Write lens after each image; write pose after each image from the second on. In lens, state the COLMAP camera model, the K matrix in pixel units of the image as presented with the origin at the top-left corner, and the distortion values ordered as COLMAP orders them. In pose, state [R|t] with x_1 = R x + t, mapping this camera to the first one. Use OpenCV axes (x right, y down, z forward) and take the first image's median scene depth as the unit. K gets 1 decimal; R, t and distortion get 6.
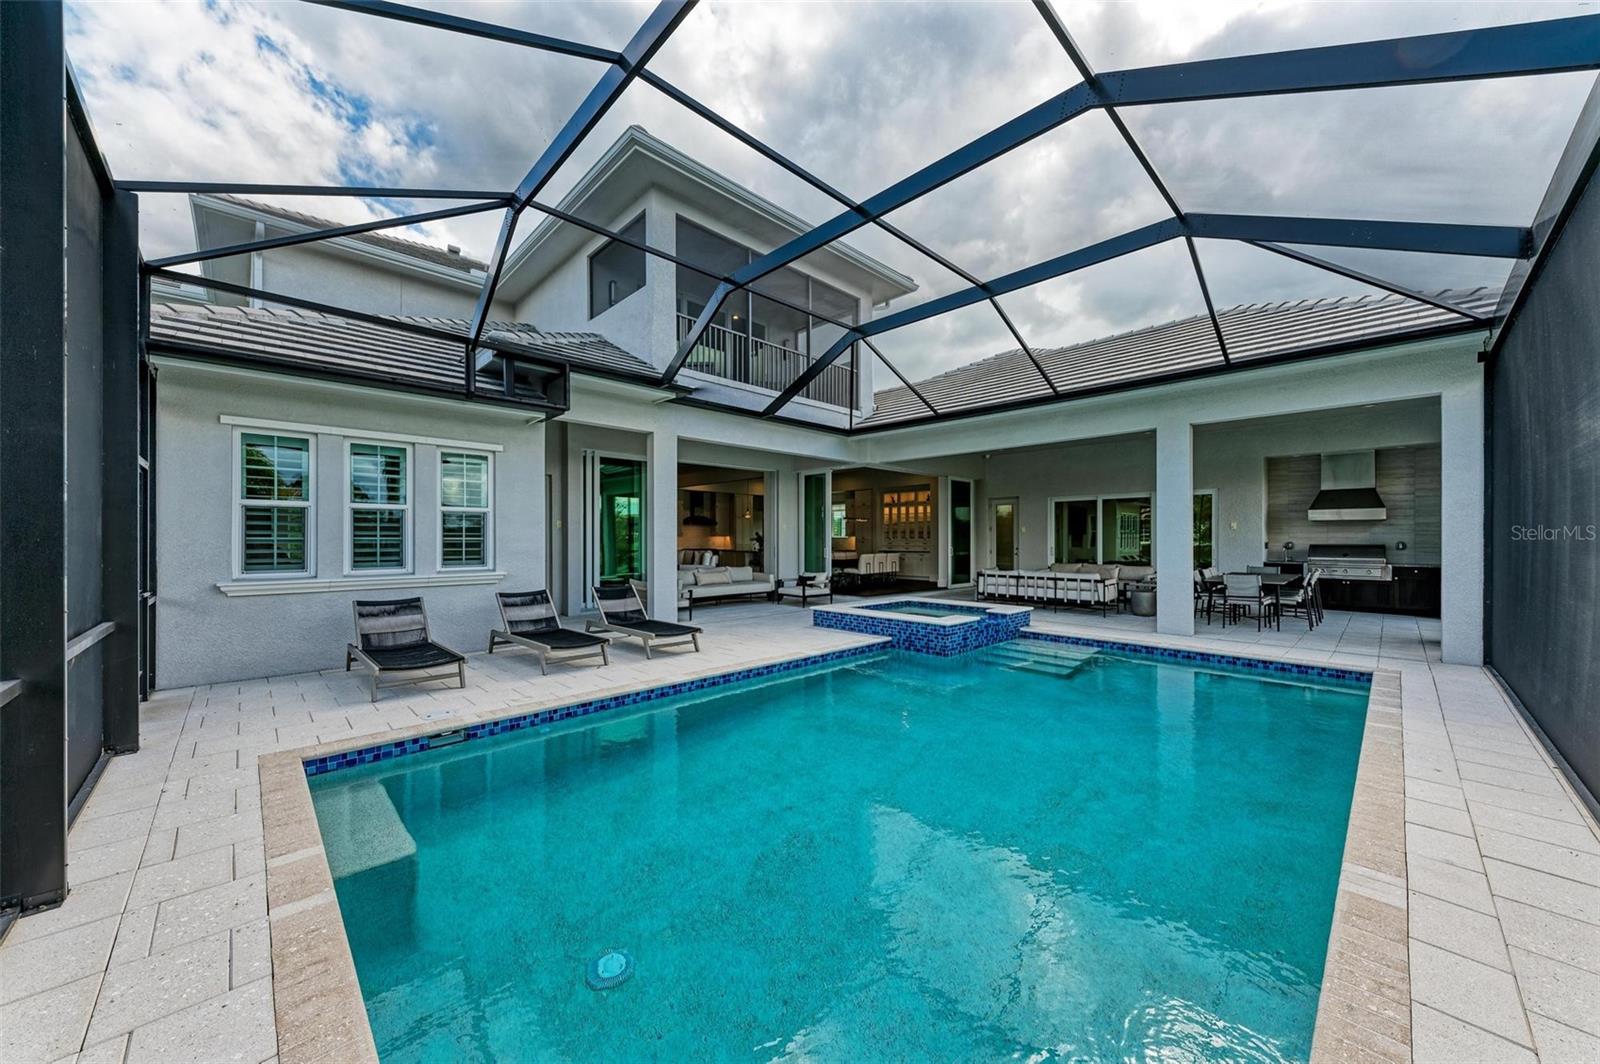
lens RADIAL K [[573.3, 0, 801.3], [0, 573.3, 540.0], [0, 0, 1]] dist [0.013429, -0.000549]
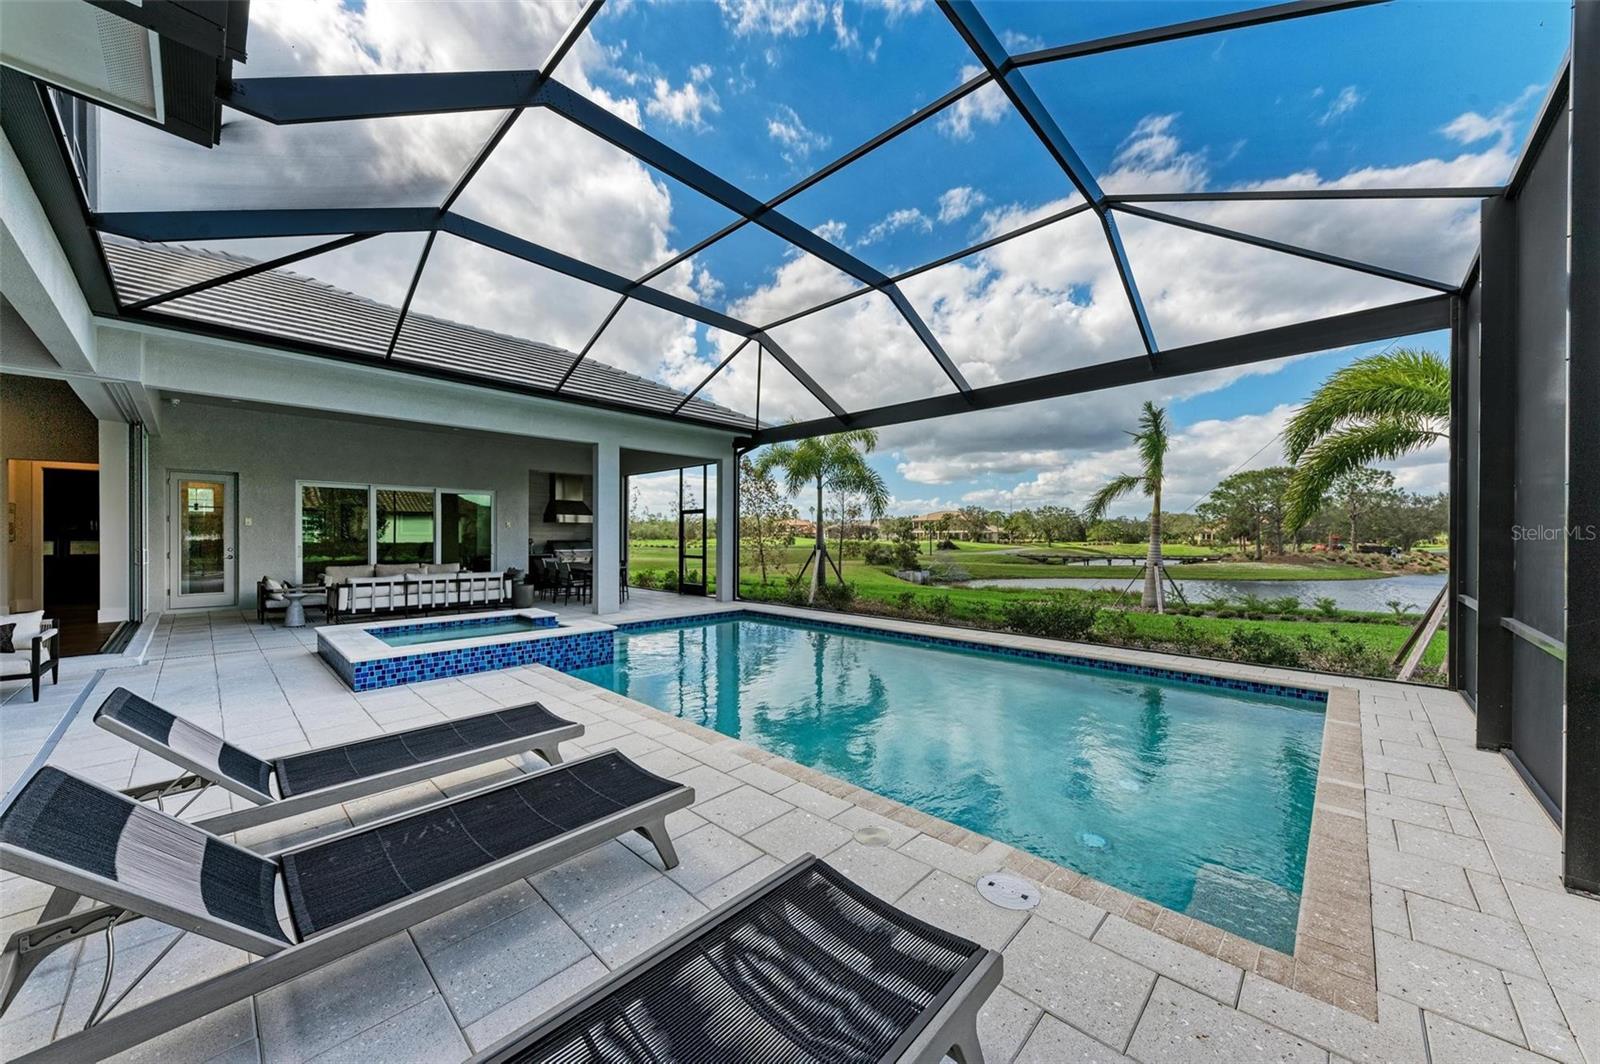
lens RADIAL K [[573.3, 0, 799.4], [0, 573.3, 538.7], [0, 0, 1]] dist [0.013429, -0.000549]
pose [[-0.042494, -0.004696, 0.999086, -0.510415], [-0.001342, 0.999988, 0.004643, -0.001869], [-0.999096, -0.001144, -0.042500, 0.547947]]
